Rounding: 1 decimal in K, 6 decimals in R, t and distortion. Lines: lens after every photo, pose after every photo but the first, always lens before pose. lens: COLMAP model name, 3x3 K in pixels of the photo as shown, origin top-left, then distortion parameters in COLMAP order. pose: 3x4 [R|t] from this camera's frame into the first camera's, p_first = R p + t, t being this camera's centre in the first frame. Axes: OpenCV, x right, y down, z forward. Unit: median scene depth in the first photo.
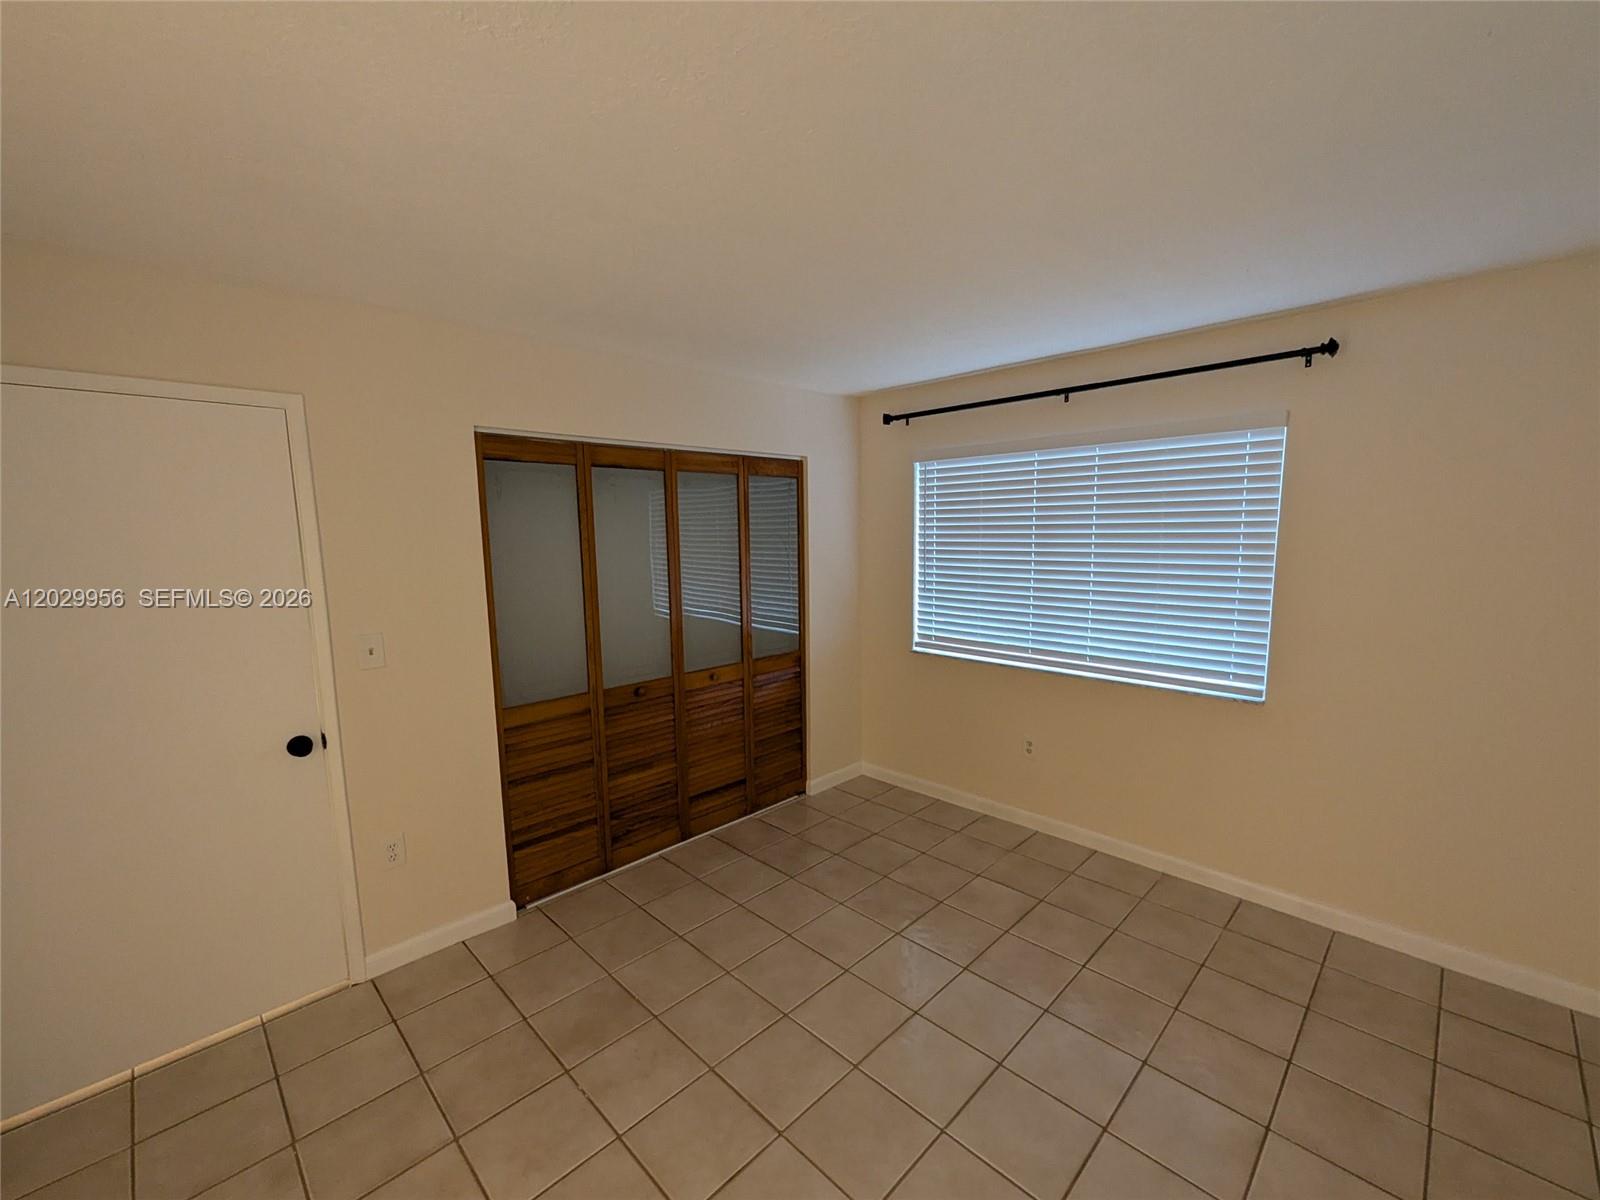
lens RADIAL K [[662.8, 0, 811.3], [0, 662.8, 606.3], [0, 0, 1]] dist [0.003865, -0.001126]
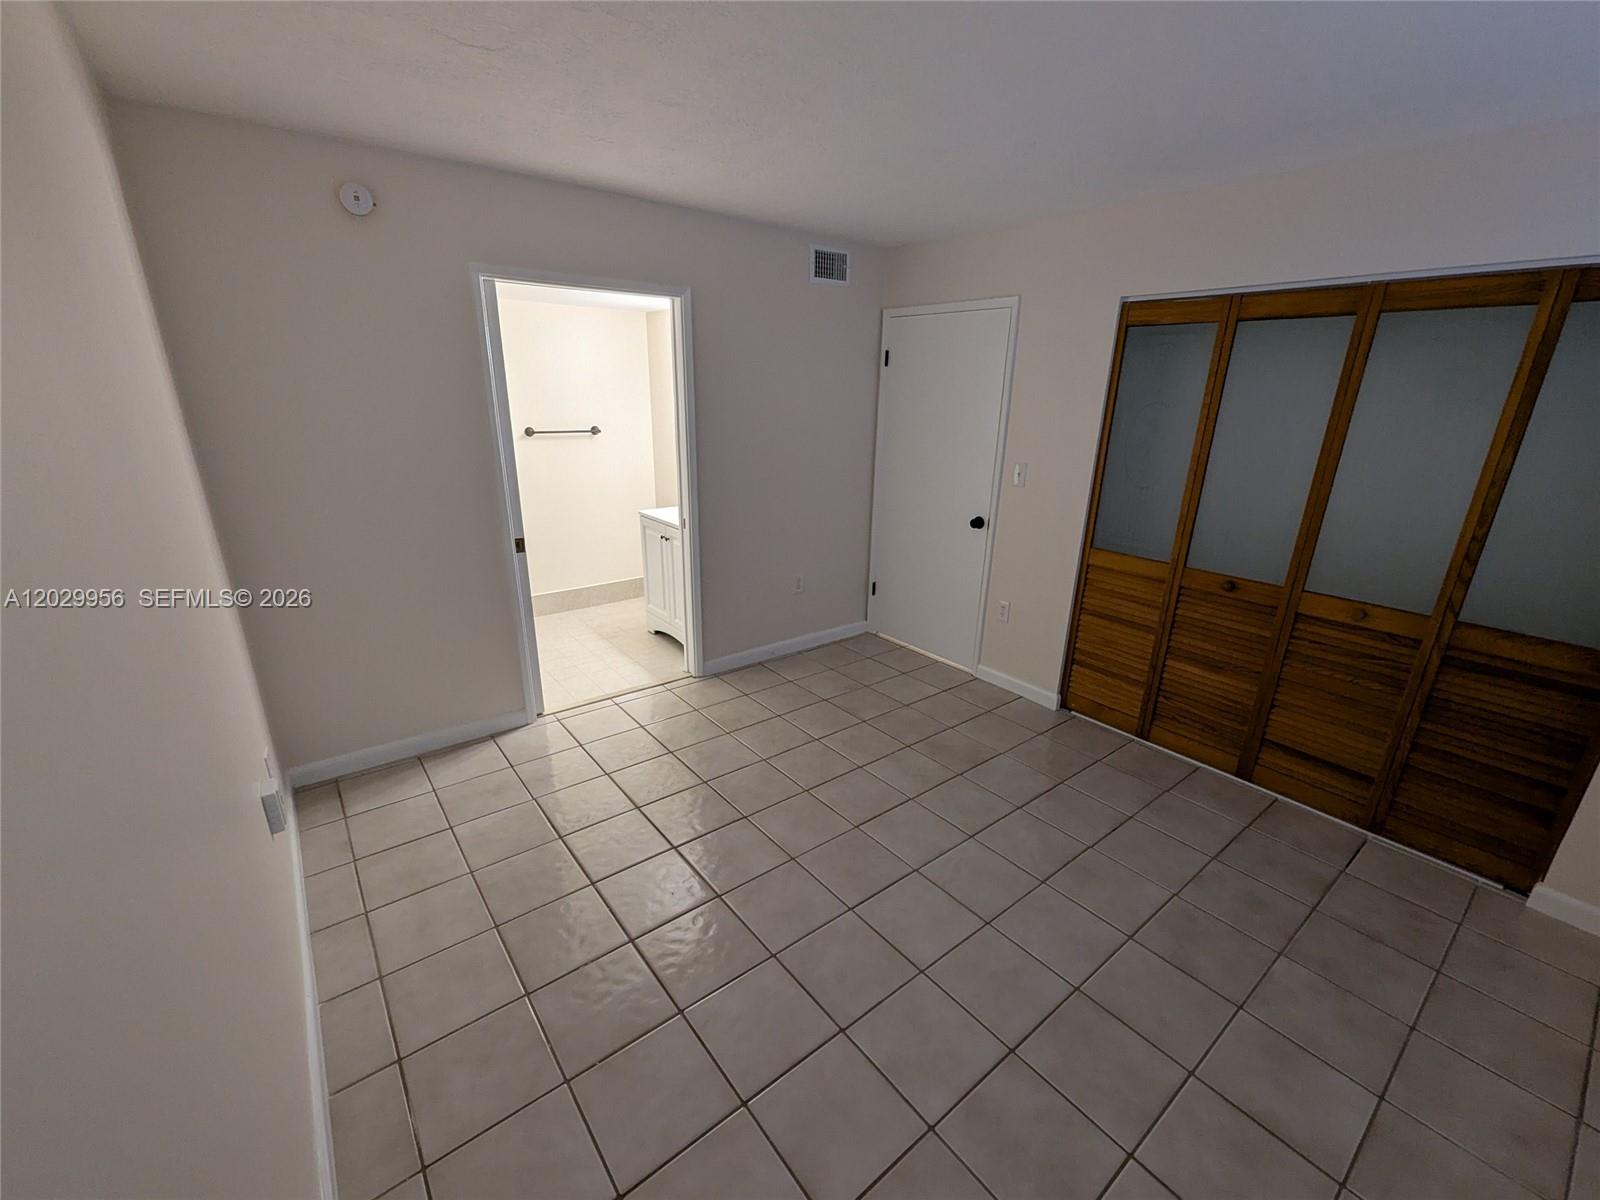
lens RADIAL K [[662.8, 0, 803.4], [0, 662.8, 599.5], [0, 0, 1]] dist [0.003865, -0.001126]
pose [[-0.115536, 0.309326, -0.943912, 0.706208], [-0.141170, 0.935516, 0.323854, -0.066666], [0.983220, 0.170669, -0.064418, 0.543509]]
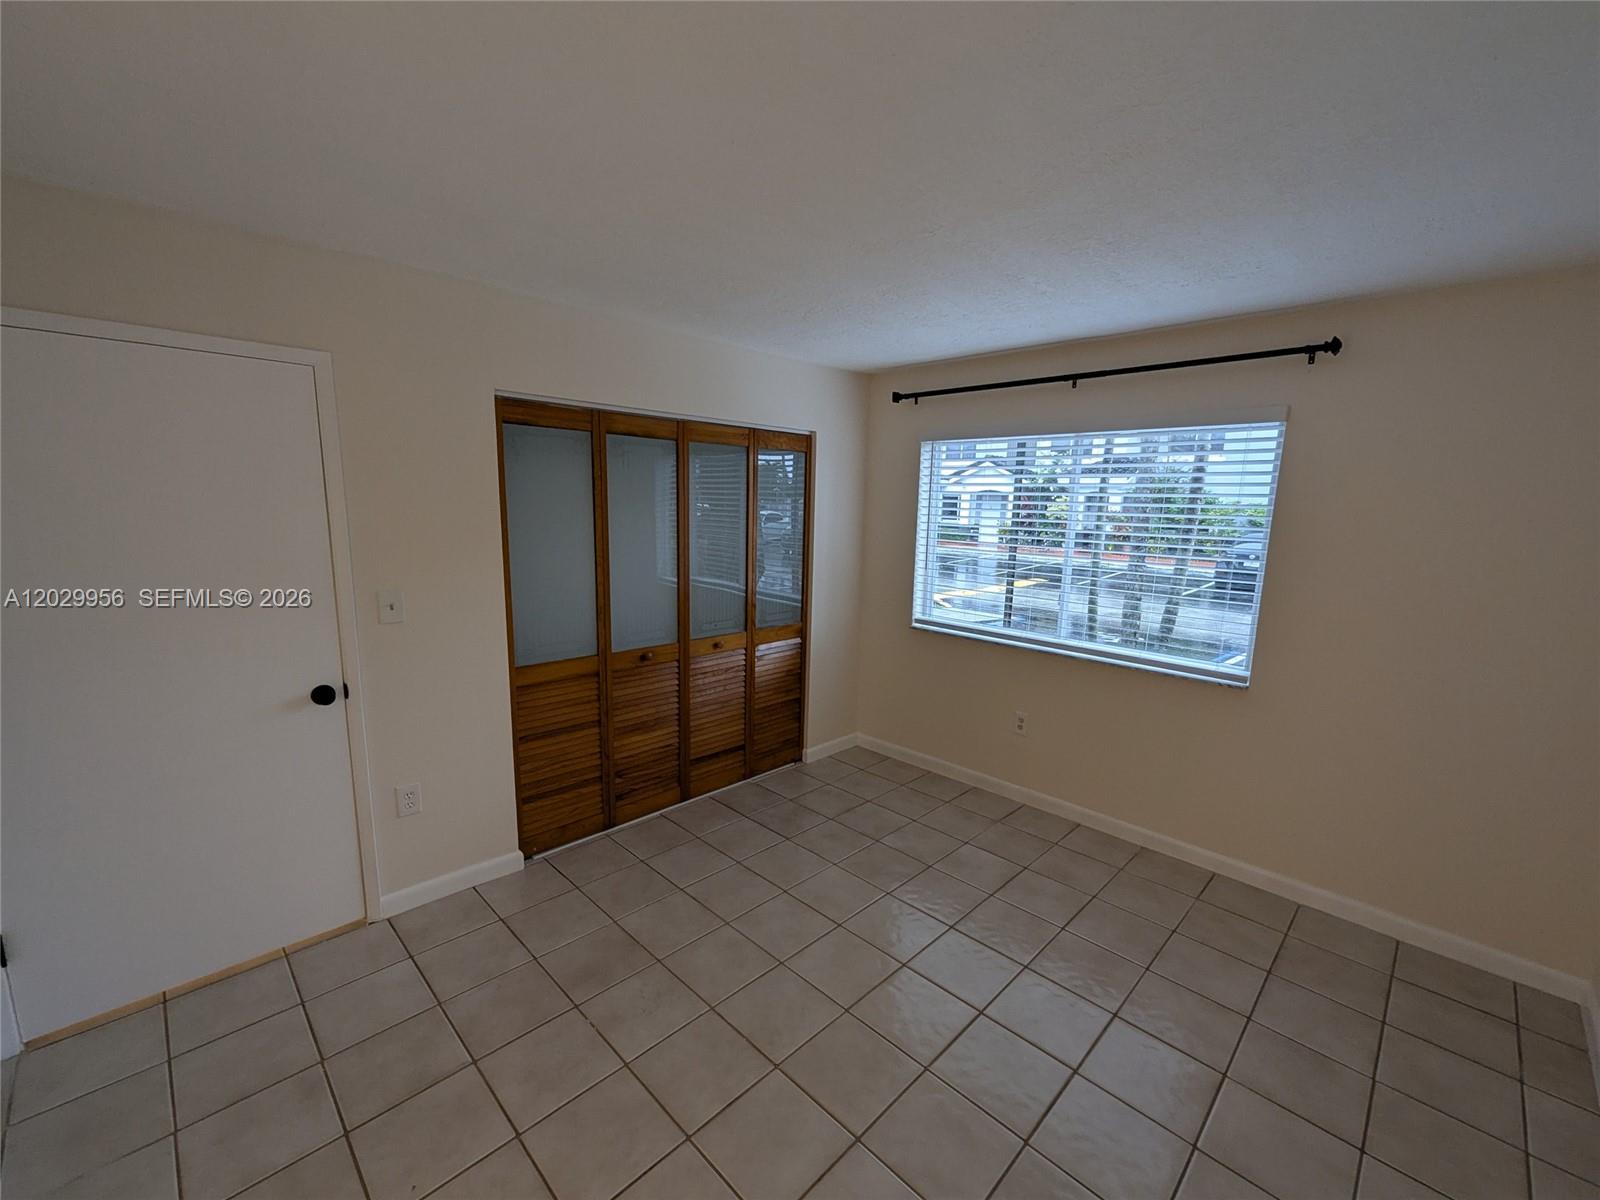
lens RADIAL K [[662.8, 0, 811.9], [0, 662.8, 608.9], [0, 0, 1]] dist [0.003865, -0.001126]
pose [[0.999291, 0.036282, 0.010070, -0.016537], [-0.036667, 0.998477, 0.041214, 0.003797], [-0.008560, -0.041554, 0.999100, -0.029737]]
